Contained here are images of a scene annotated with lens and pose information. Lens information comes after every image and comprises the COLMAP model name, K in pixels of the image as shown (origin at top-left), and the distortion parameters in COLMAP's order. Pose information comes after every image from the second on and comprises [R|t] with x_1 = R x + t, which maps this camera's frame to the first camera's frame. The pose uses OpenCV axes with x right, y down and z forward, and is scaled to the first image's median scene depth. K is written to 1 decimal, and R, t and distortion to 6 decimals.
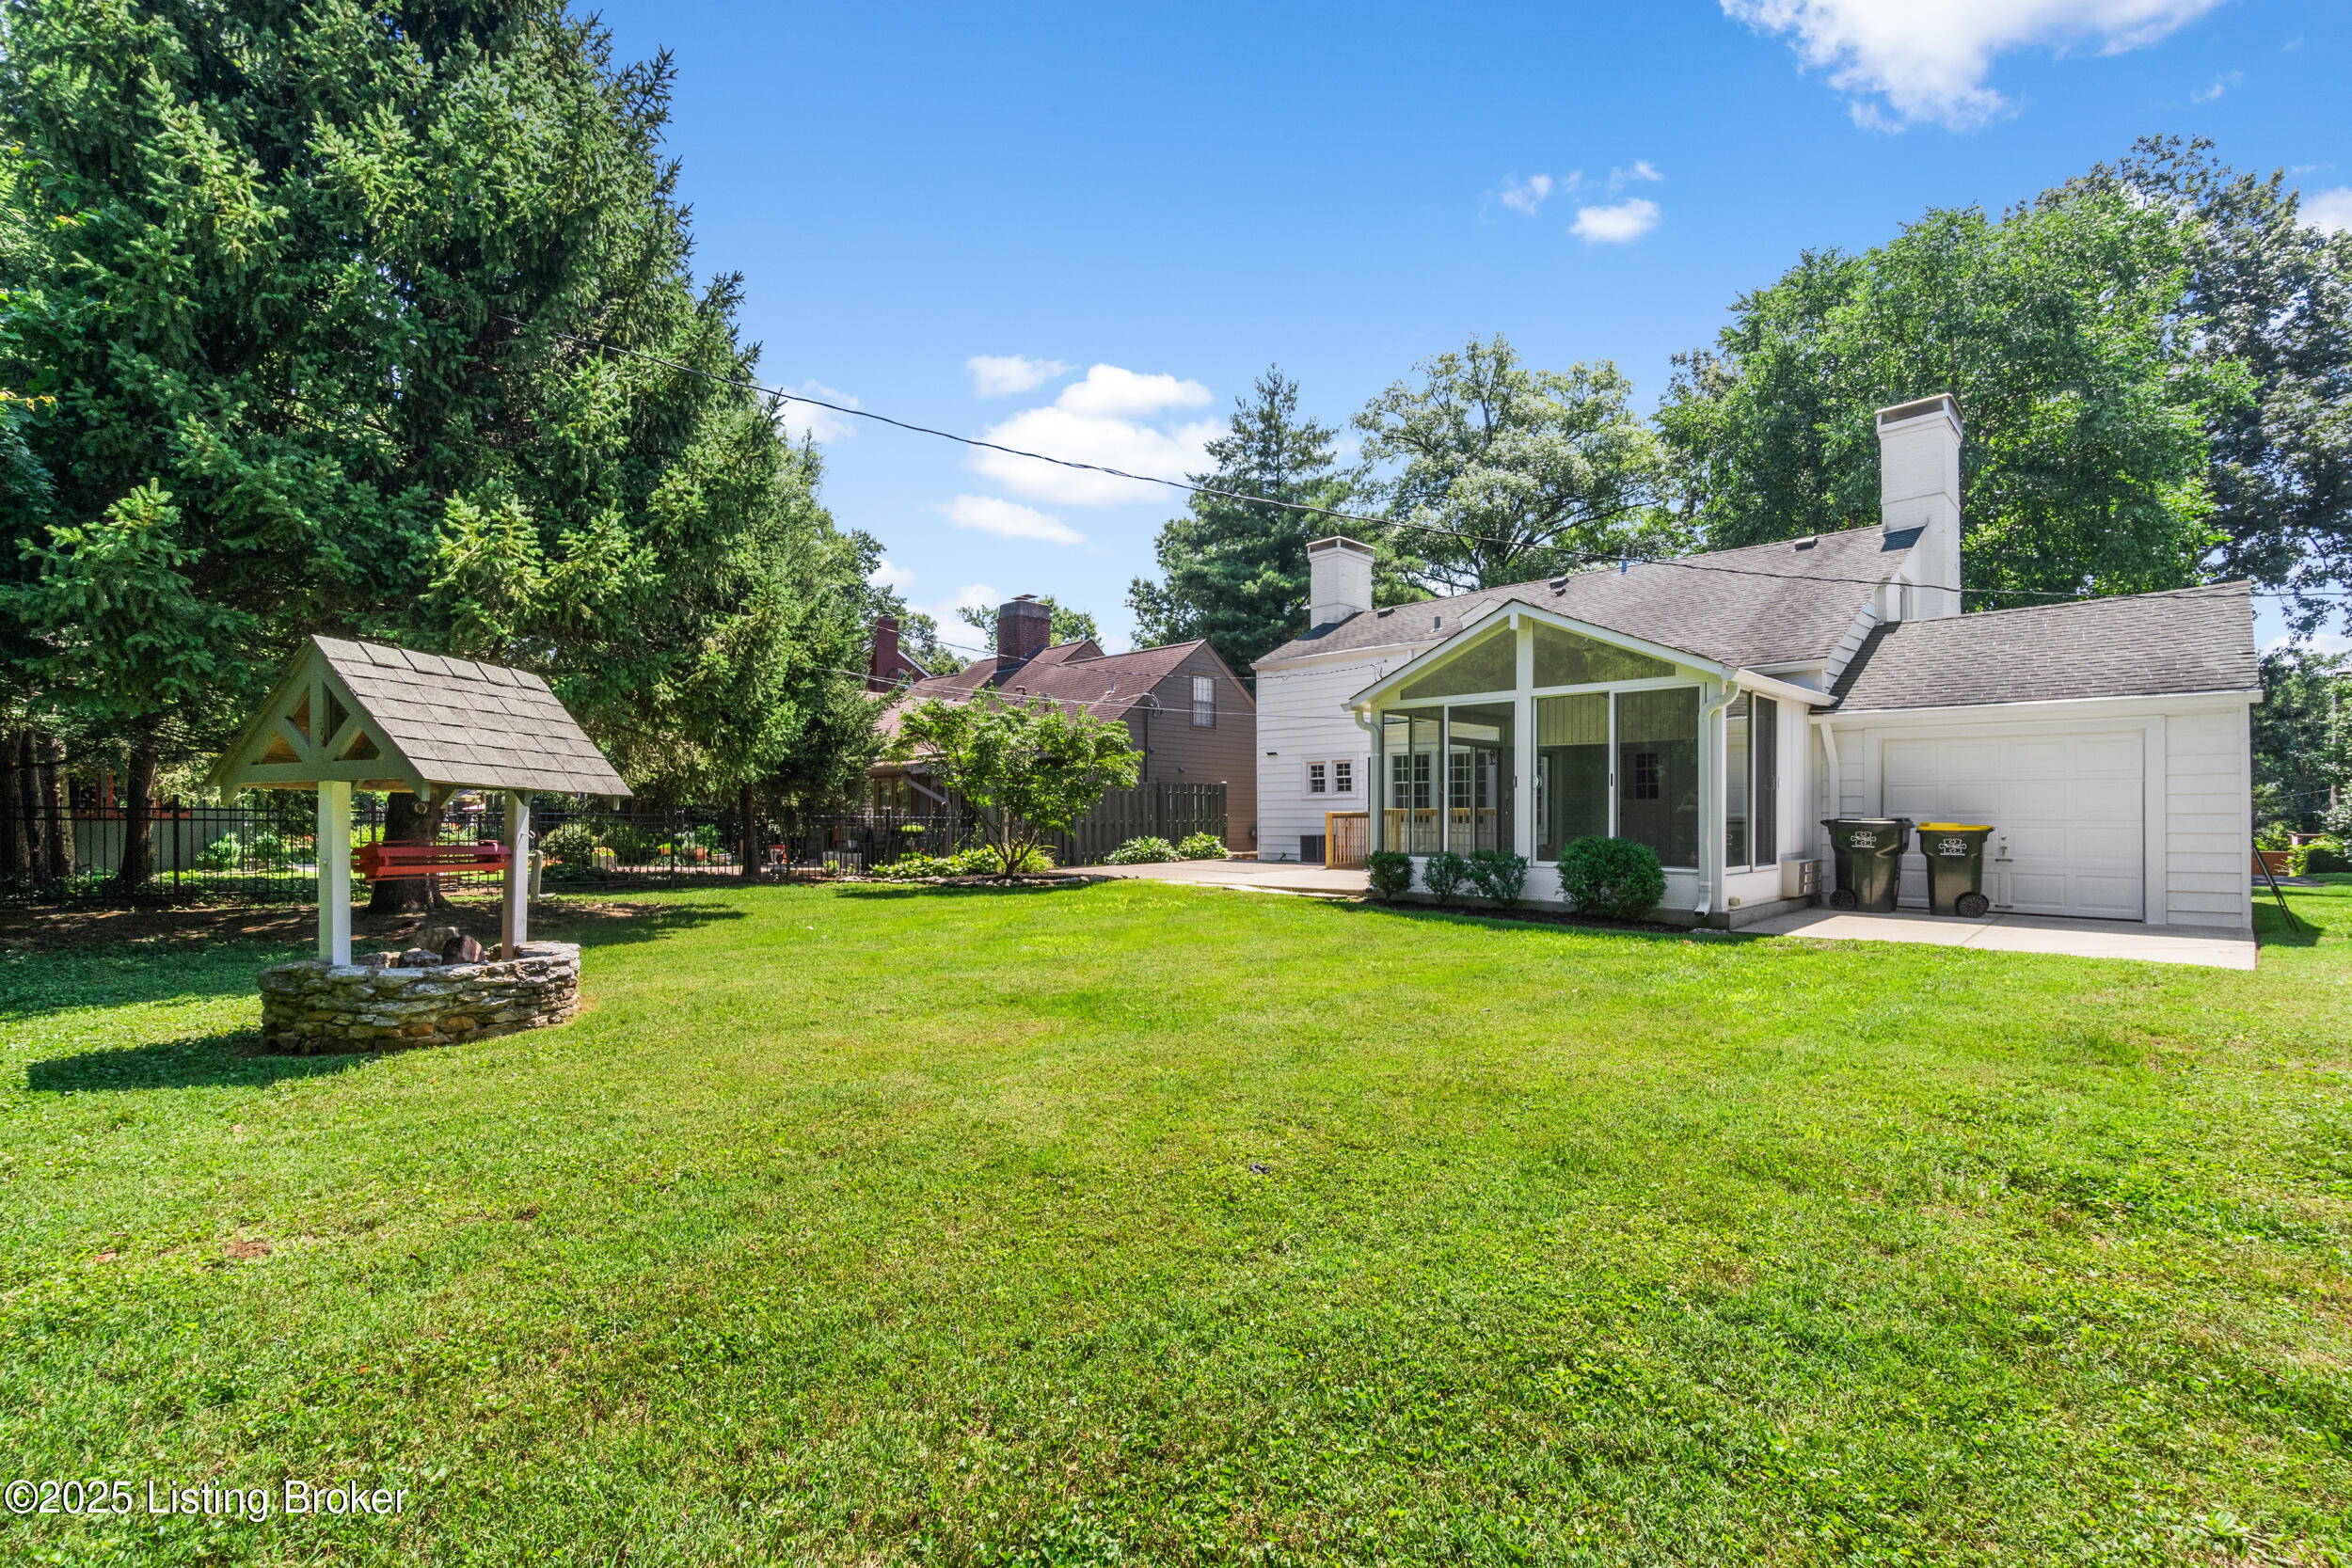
lens RADIAL K [[1015.7, 0, 1175.5], [0, 1015.7, 806.5], [0, 0, 1]] dist [-0.001128, 0.000293]
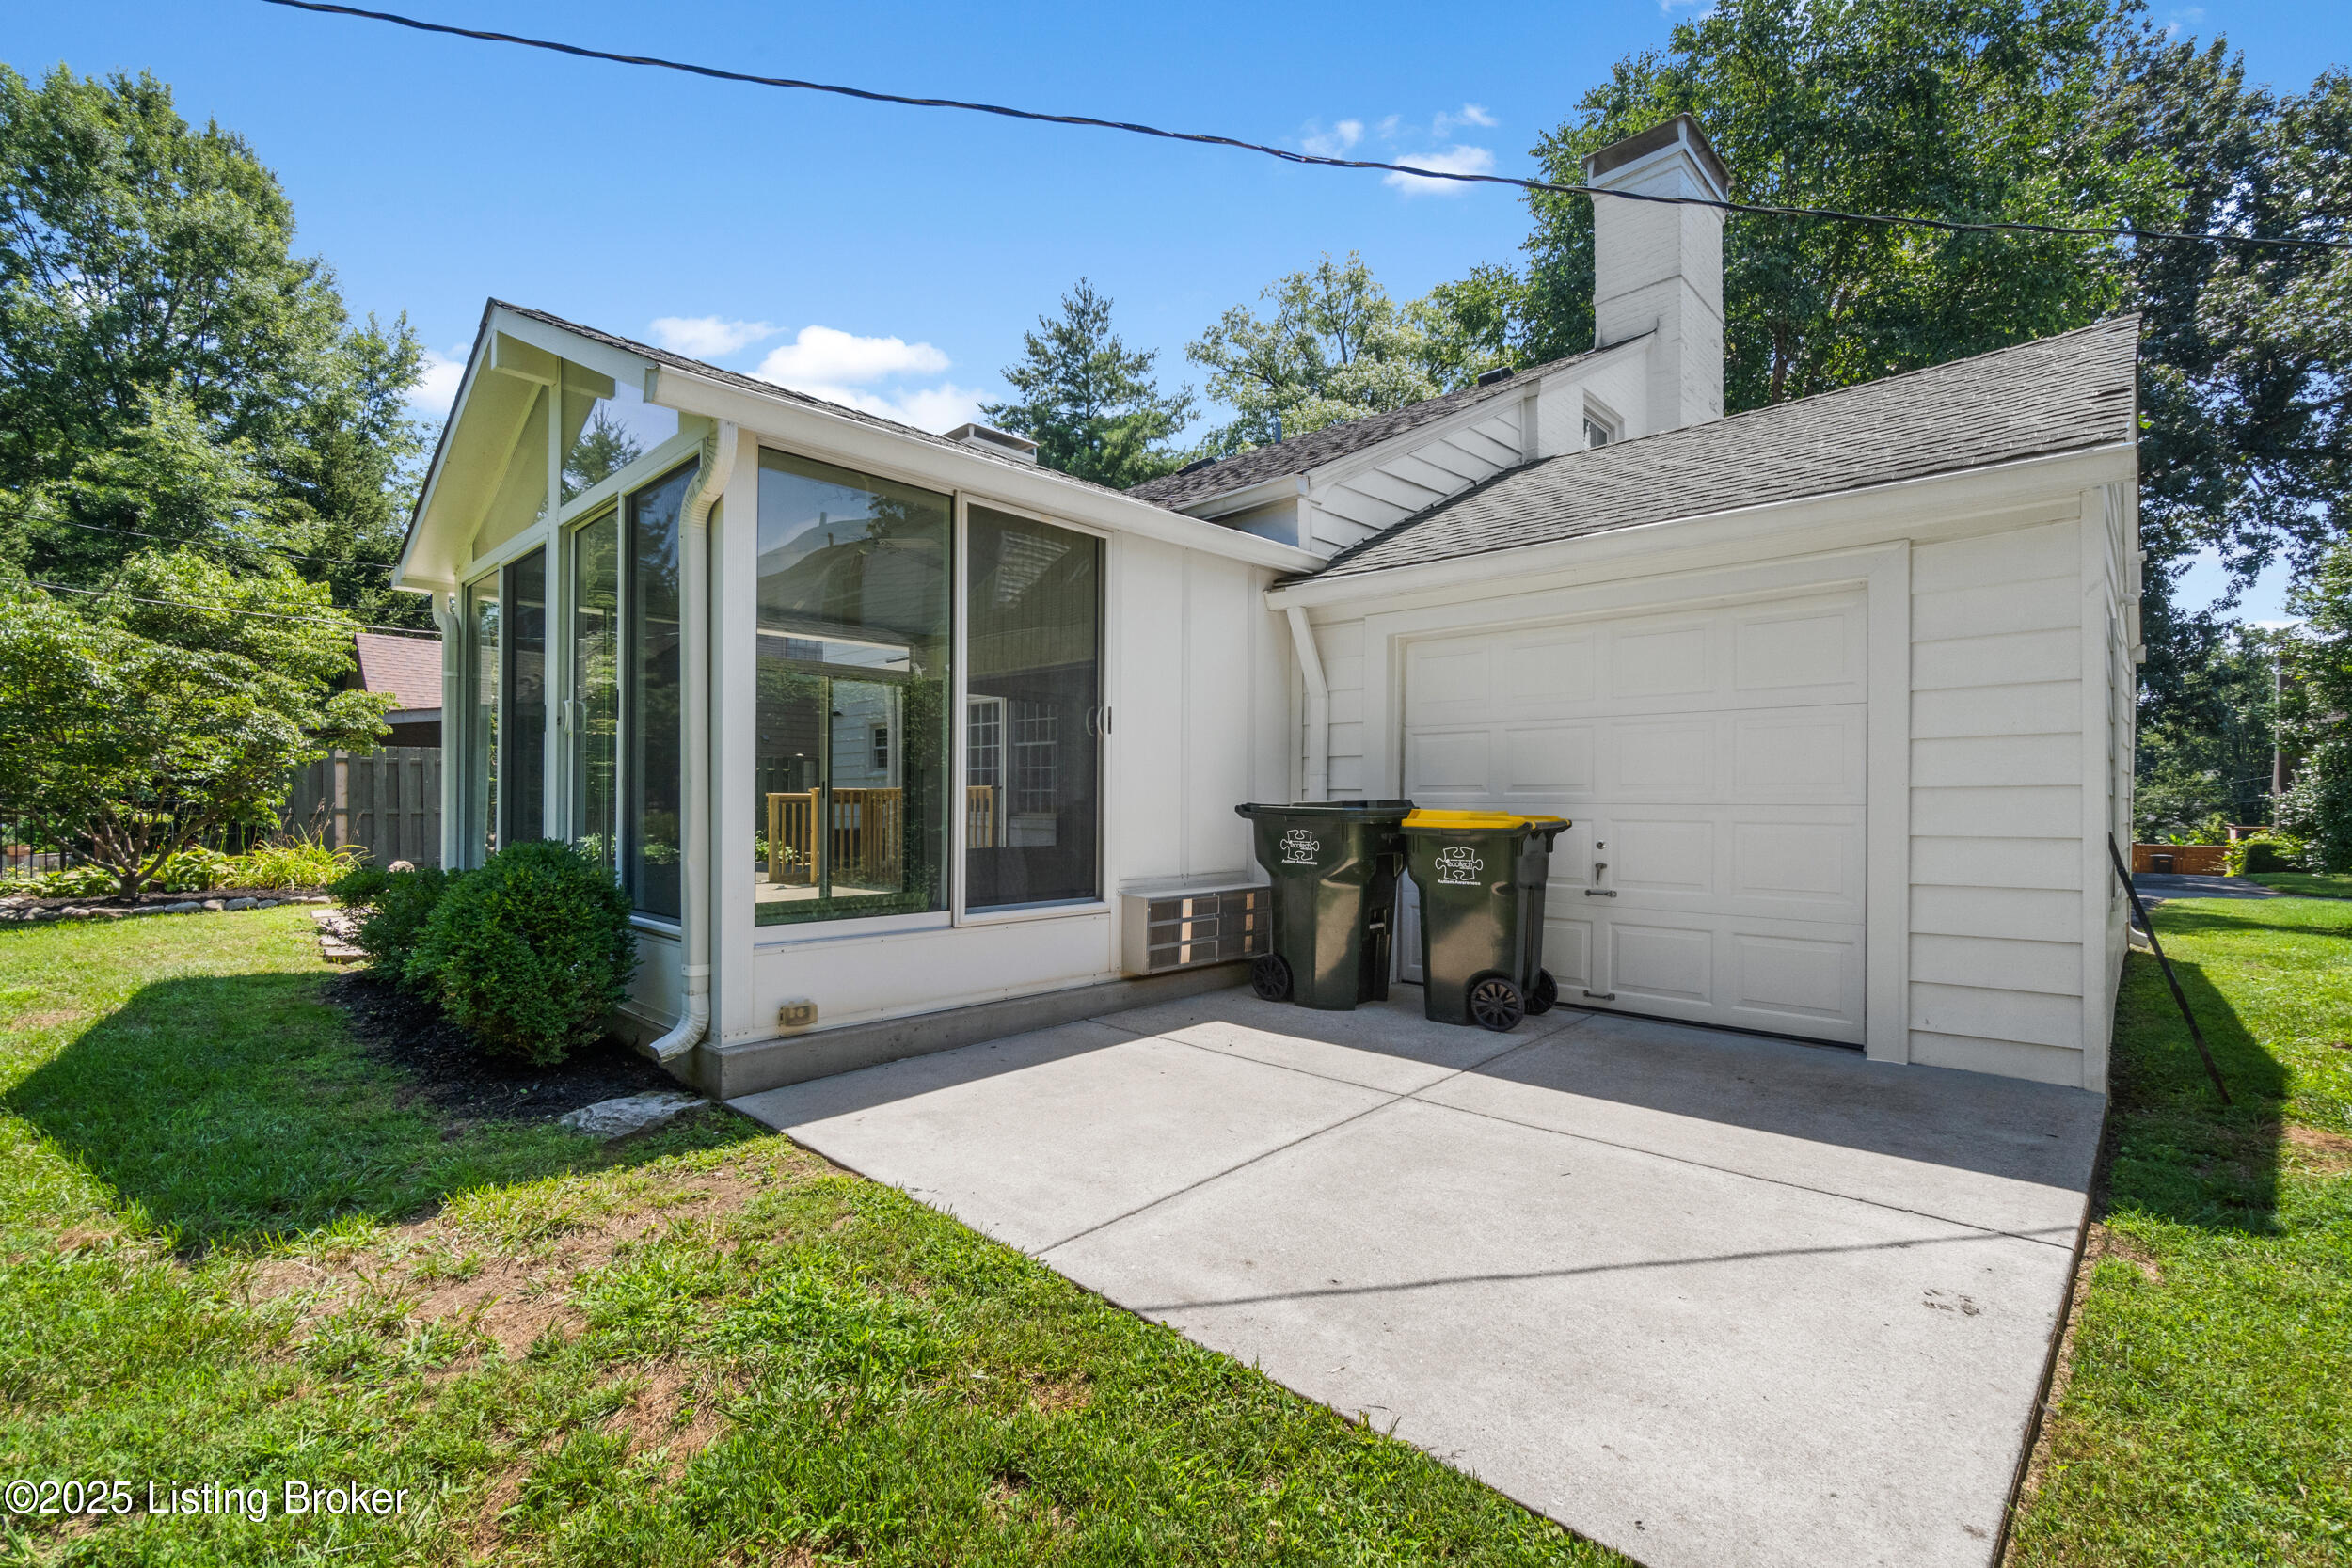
lens RADIAL K [[1017.1, 0, 1176.4], [0, 1017.1, 802.9], [0, 0, 1]] dist [-0.002003, 0.000082]
pose [[0.999608, 0.001364, 0.027947, 0.176587], [-0.001532, 0.999981, 0.006005, 0.002914], [-0.027938, -0.006045, 0.999591, 0.158659]]
